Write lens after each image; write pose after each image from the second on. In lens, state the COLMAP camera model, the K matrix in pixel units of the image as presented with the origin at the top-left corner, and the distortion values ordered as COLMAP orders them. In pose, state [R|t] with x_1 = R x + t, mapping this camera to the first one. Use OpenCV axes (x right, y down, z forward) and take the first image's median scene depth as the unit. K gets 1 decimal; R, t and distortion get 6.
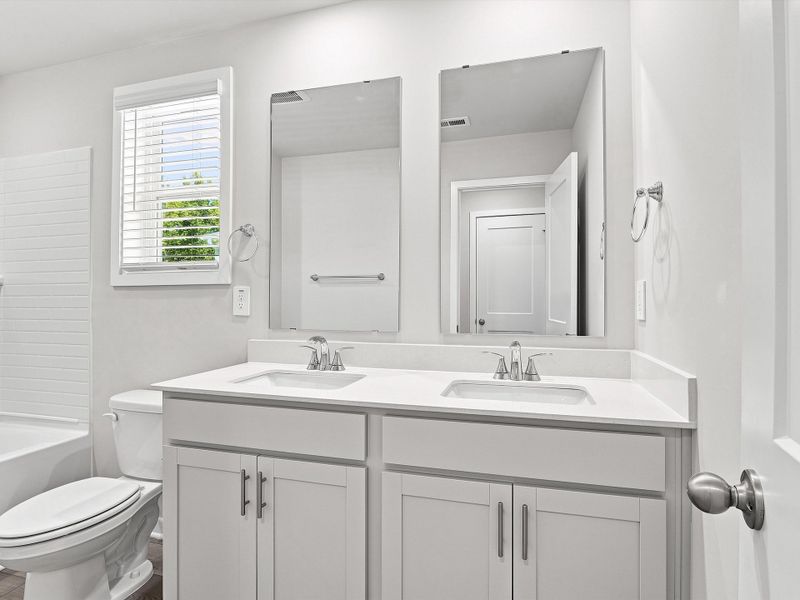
lens RADIAL K [[423.8, 0, 400.0], [0, 423.8, 300.0], [0, 0, 1]] dist [-0.001443, -0.000450]
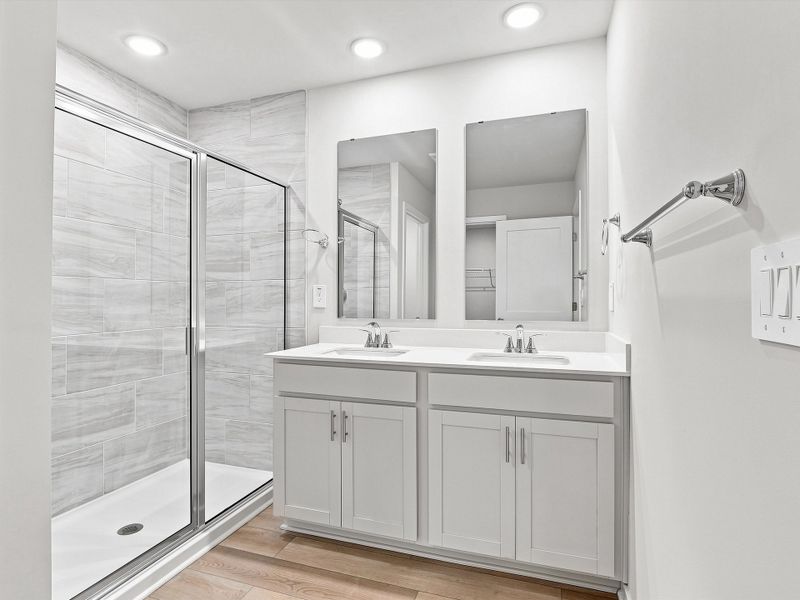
lens RADIAL K [[423.8, 0, 400.0], [0, 423.8, 300.0], [0, 0, 1]] dist [-0.001443, -0.000450]
pose [[0.999298, 0.001665, -0.037420, -0.079967], [-0.001465, 0.999985, 0.005371, 0.009267], [0.037429, -0.005313, 0.999285, -0.464353]]
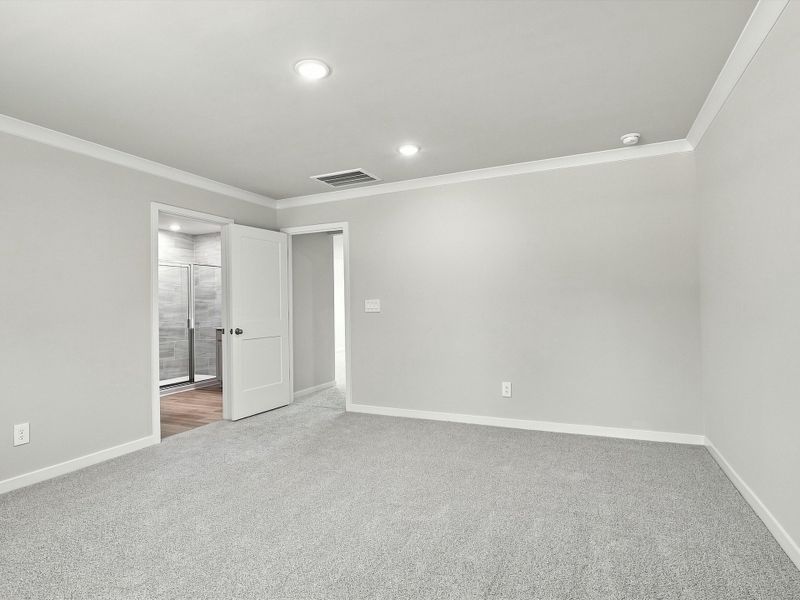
lens RADIAL K [[423.8, 0, 400.0], [0, 423.8, 300.0], [0, 0, 1]] dist [-0.001443, -0.000450]
pose [[0.989601, -0.016907, -0.142845, 1.869589], [0.015830, 0.999837, -0.008675, -0.023783], [0.142968, 0.006324, 0.989707, -2.996942]]
